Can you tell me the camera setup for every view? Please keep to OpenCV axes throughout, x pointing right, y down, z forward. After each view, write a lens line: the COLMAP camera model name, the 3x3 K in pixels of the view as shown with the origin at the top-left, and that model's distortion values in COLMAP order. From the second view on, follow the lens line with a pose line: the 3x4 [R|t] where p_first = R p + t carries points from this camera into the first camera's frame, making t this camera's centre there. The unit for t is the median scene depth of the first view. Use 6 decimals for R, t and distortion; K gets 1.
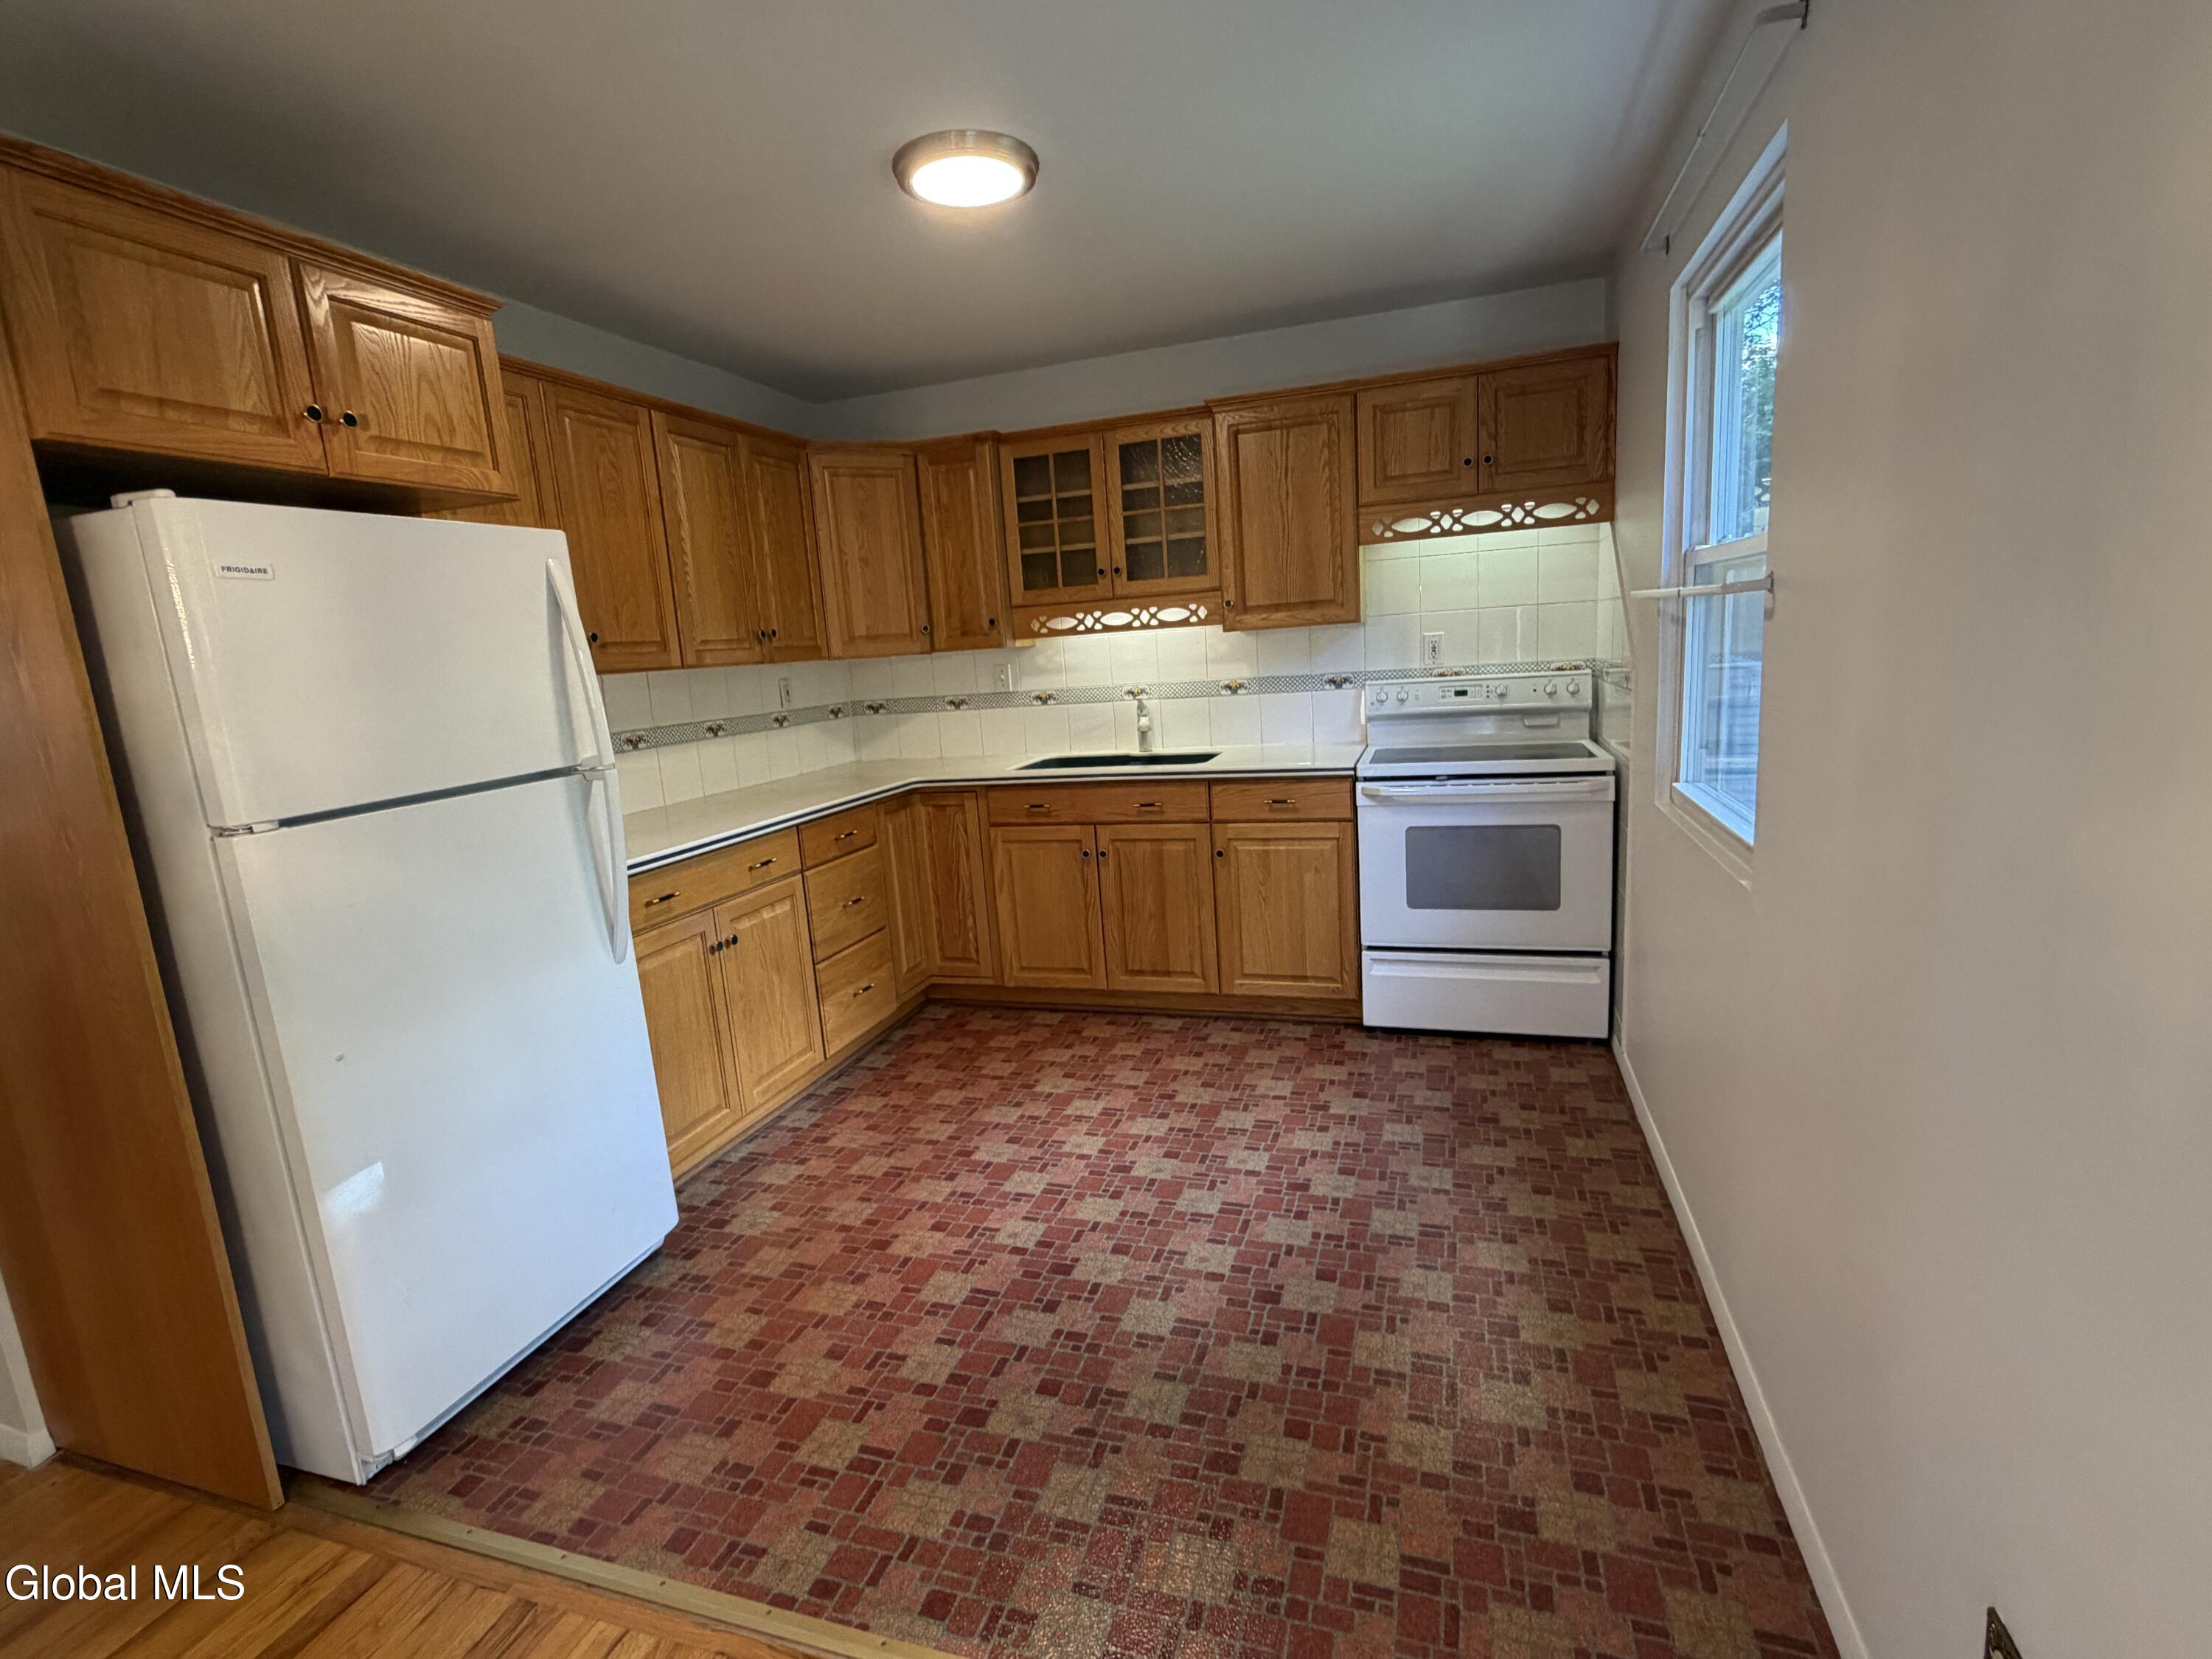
lens RADIAL K [[1034.9, 0, 1110.1], [0, 1034.9, 825.7], [0, 0, 1]] dist [0.000216, 0.000034]
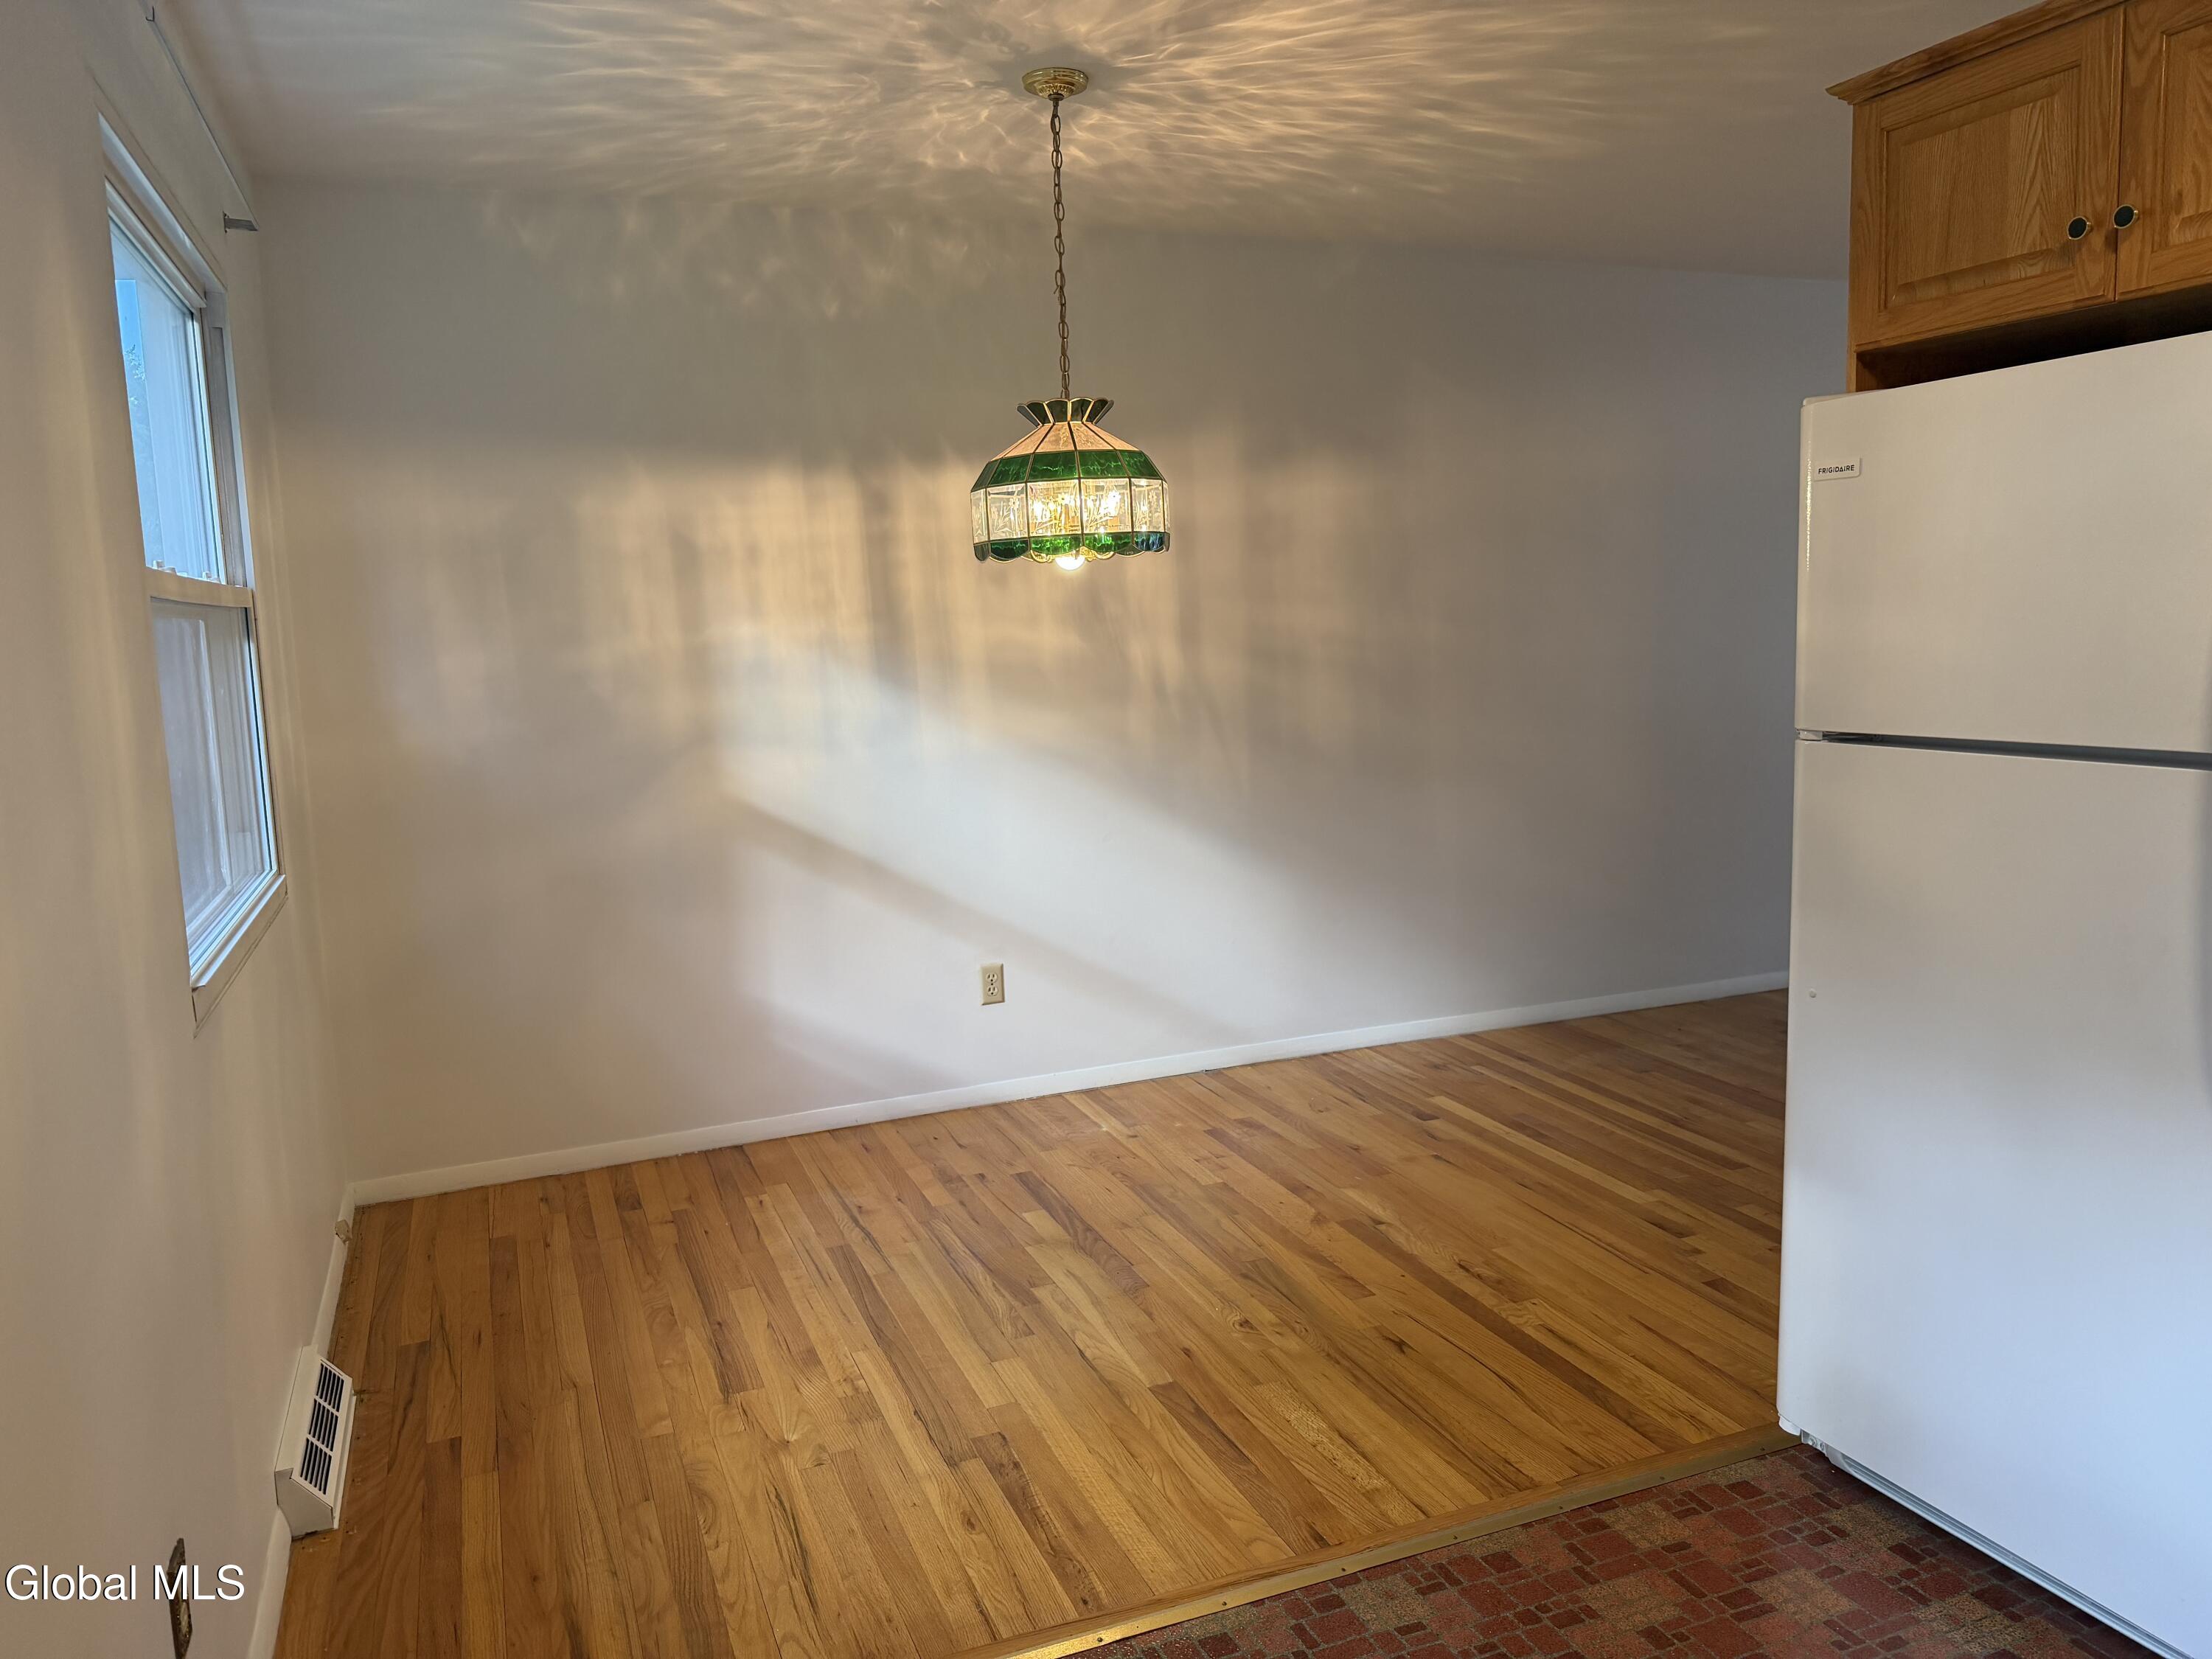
lens RADIAL K [[1542.9, 0, 1104.2], [0, 1542.9, 825.7], [0, 0, 1]] dist [0.021457, -0.031802]
pose [[-0.756667, 0.175435, -0.629823, 0.566449], [-0.038268, 0.949791, 0.310536, -0.317931], [0.652679, 0.259074, -0.711962, 1.498177]]
